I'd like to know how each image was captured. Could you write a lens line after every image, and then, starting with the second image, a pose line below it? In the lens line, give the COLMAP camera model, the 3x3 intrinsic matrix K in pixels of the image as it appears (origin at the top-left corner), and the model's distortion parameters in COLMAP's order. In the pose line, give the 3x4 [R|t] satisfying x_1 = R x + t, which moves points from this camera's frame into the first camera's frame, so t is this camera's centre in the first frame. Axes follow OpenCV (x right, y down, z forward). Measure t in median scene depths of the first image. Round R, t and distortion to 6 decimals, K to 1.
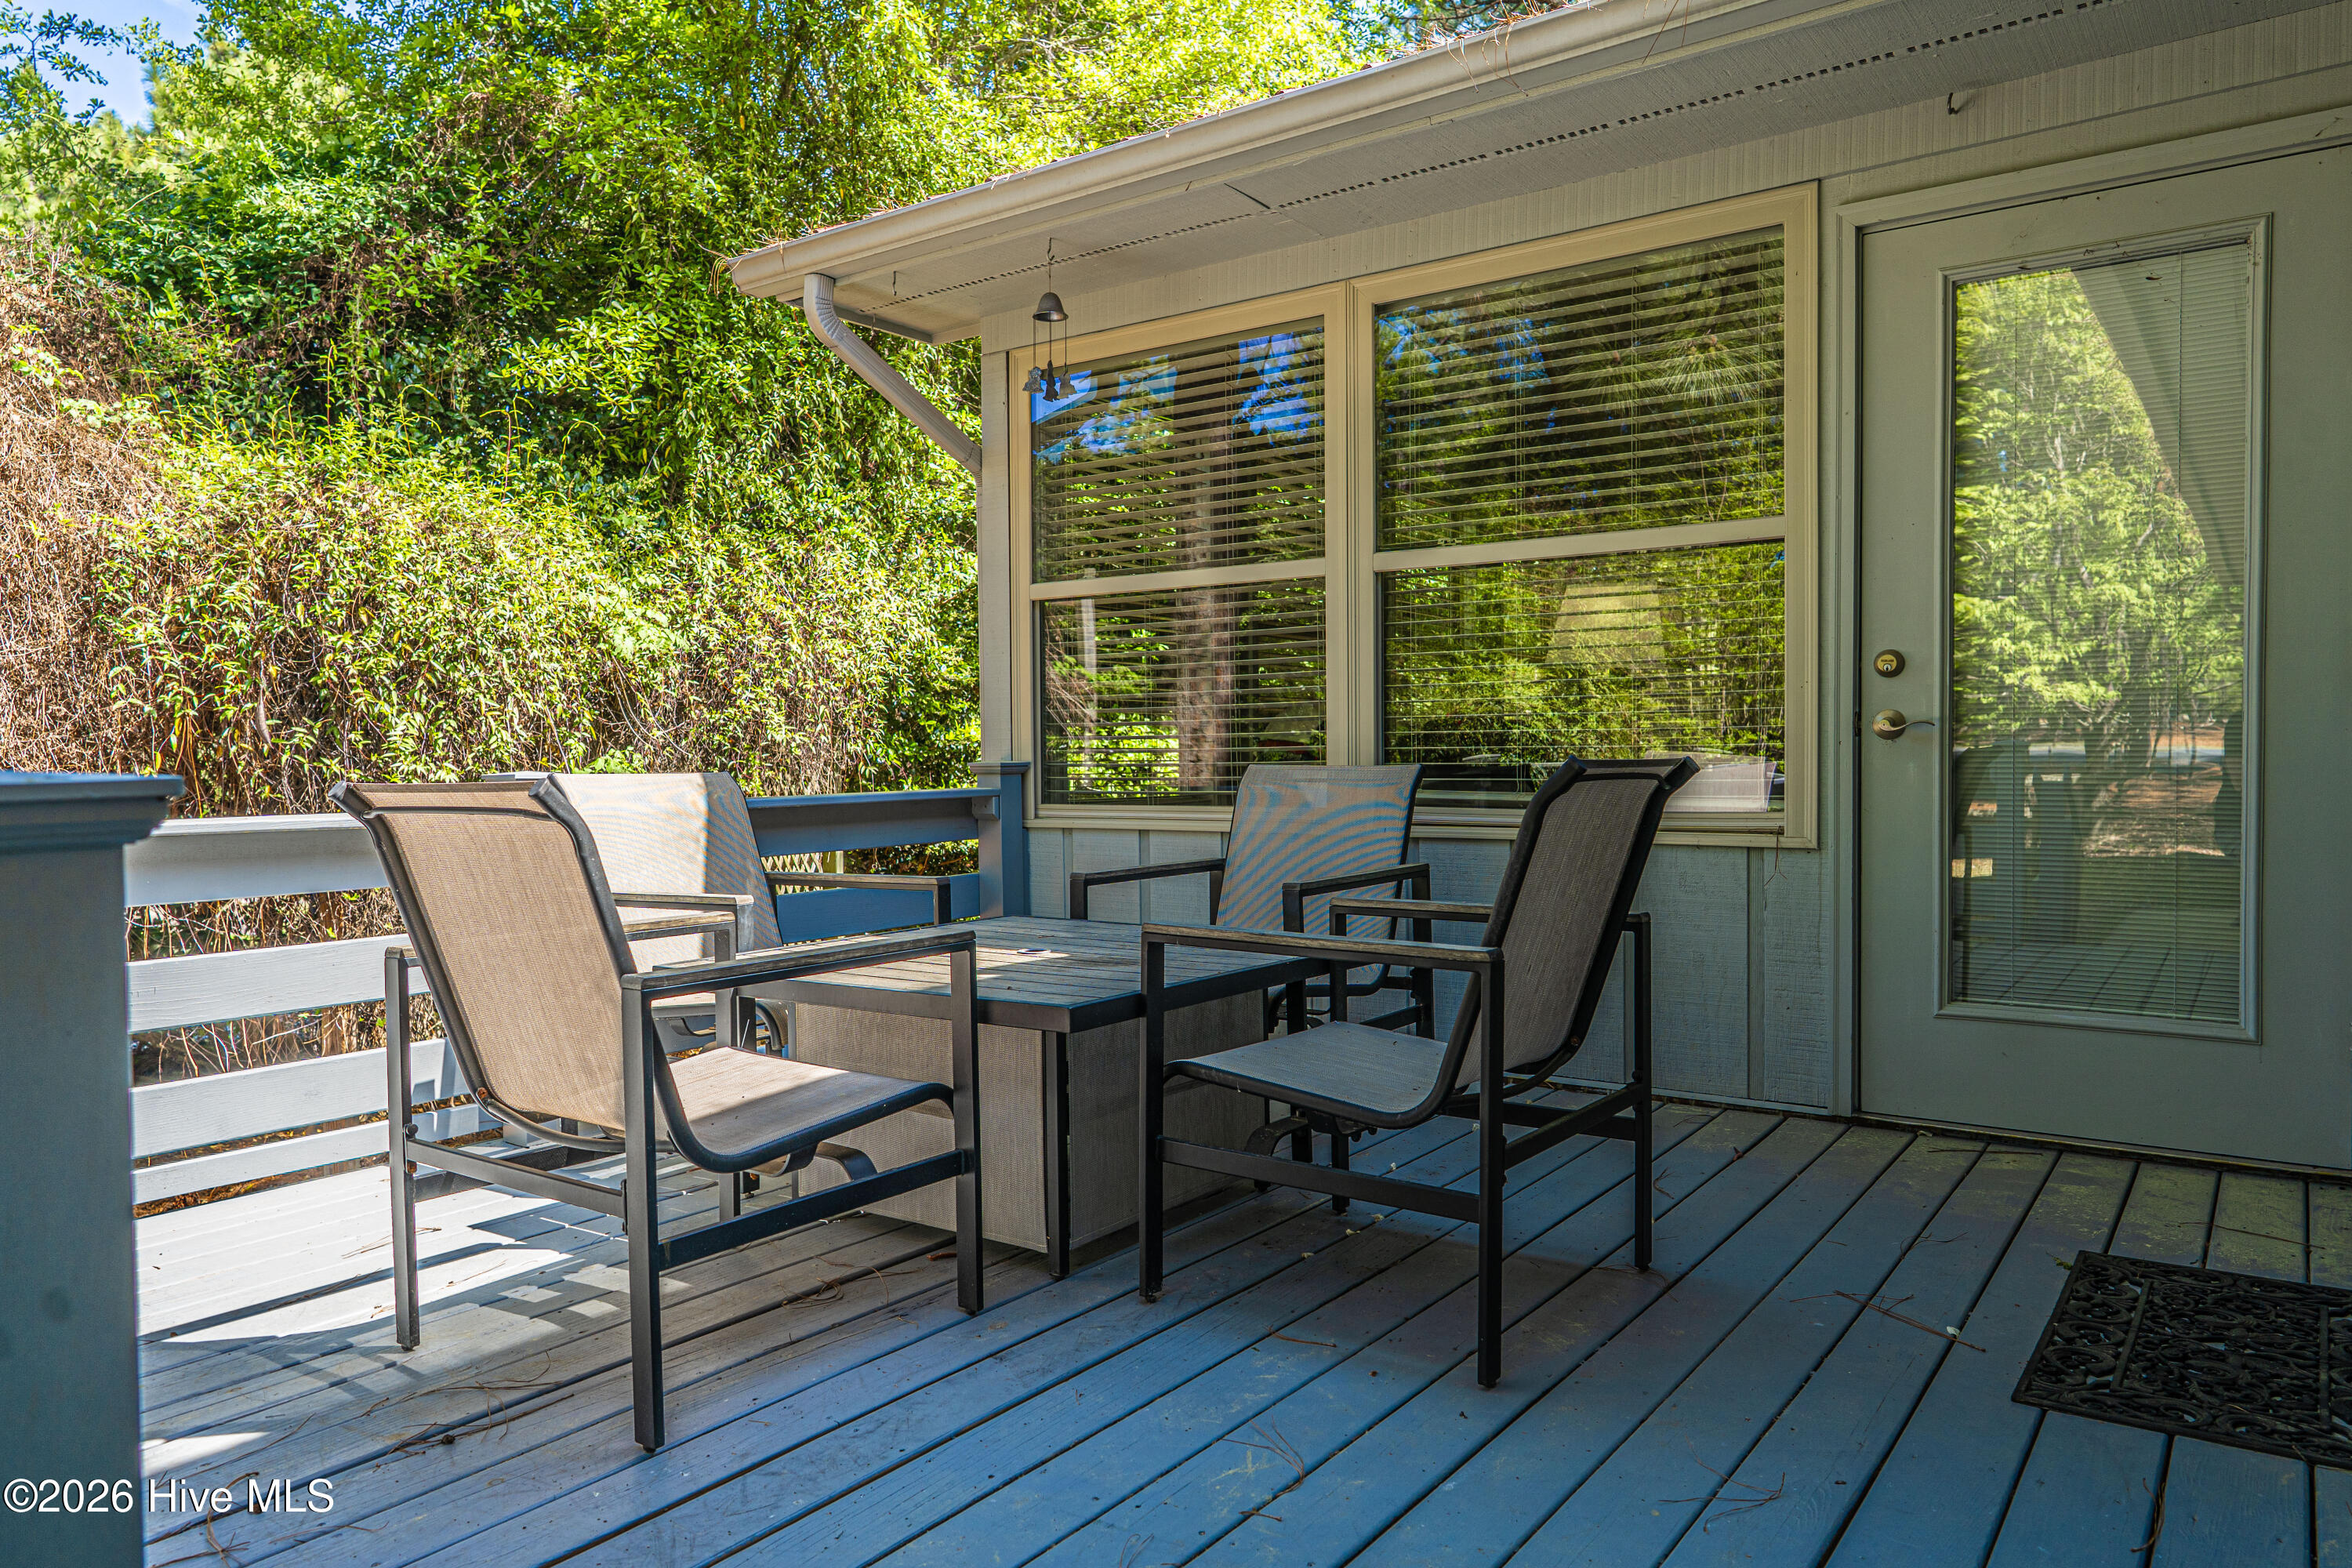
lens RADIAL K [[1571.2, 0, 1154.0], [0, 1571.2, 841.2], [0, 0, 1]] dist [-0.002457, -0.000542]
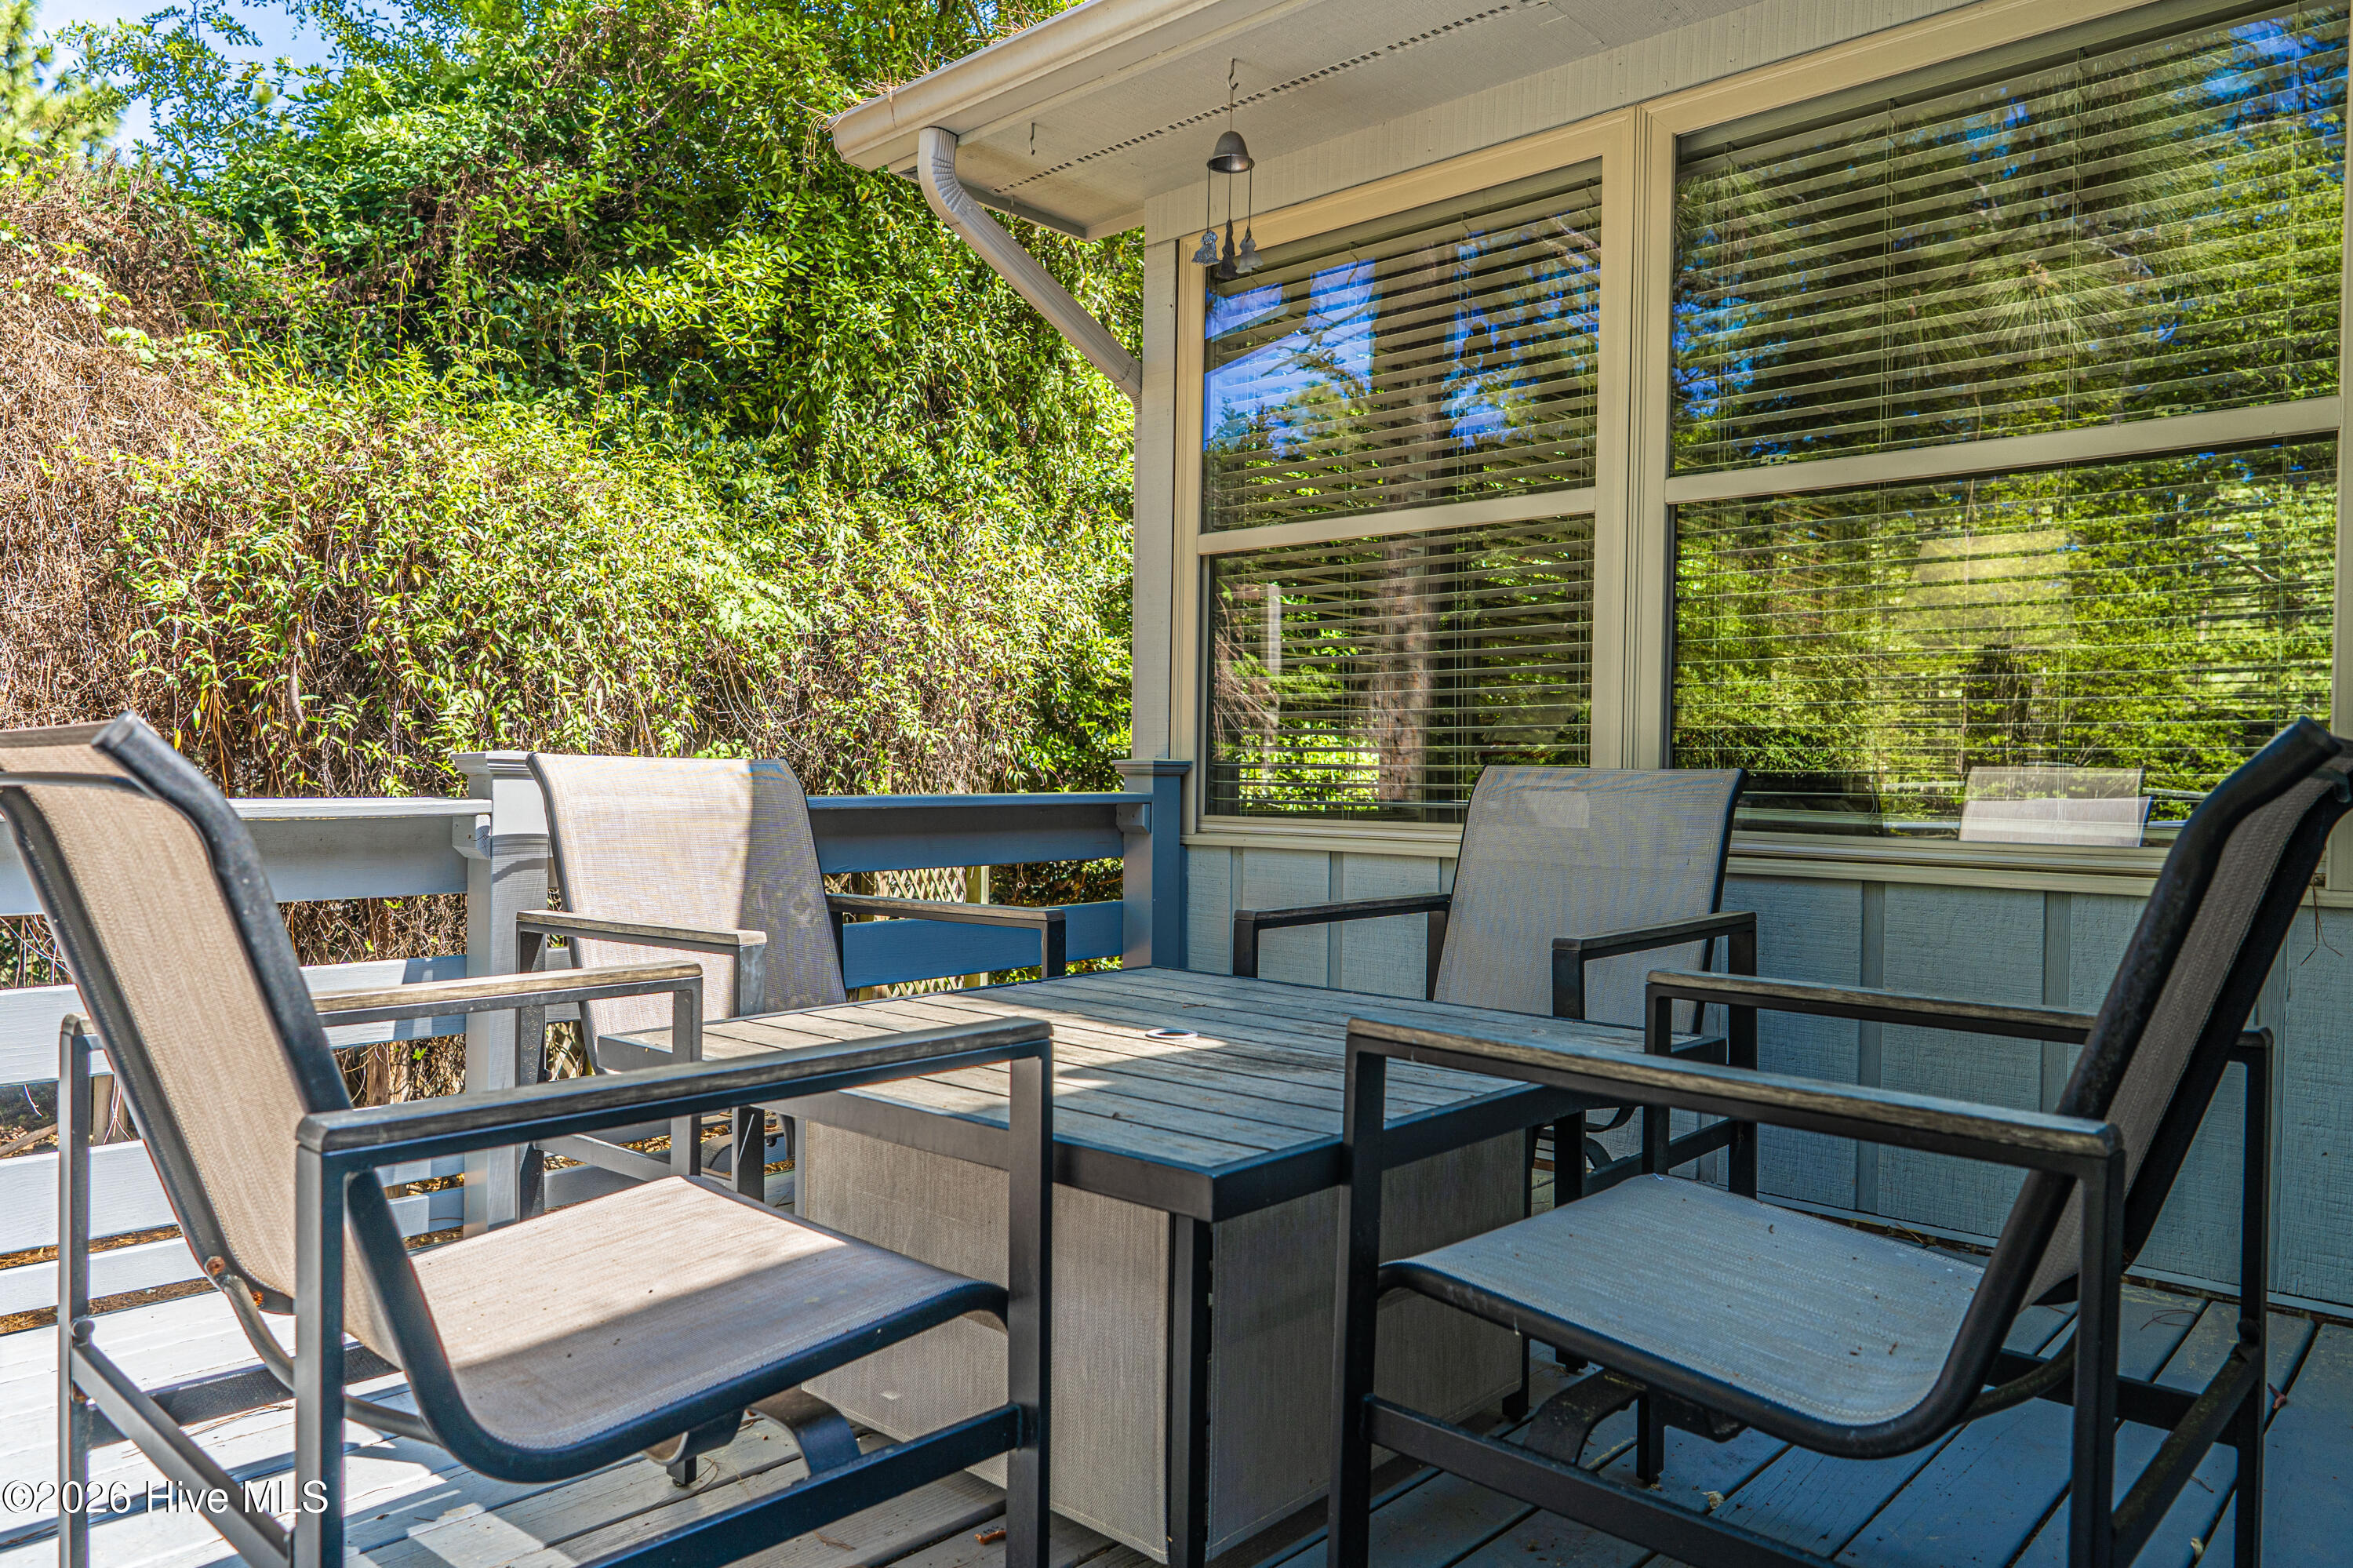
lens RADIAL K [[1571.9, 0, 1154.5], [0, 1571.9, 841.3], [0, 0, 1]] dist [-0.002457, -0.000542]
pose [[0.993164, 0.026681, -0.113638, -0.005278], [-0.028039, 0.999553, -0.010363, -0.001341], [0.113310, 0.013479, 0.993468, 0.162434]]
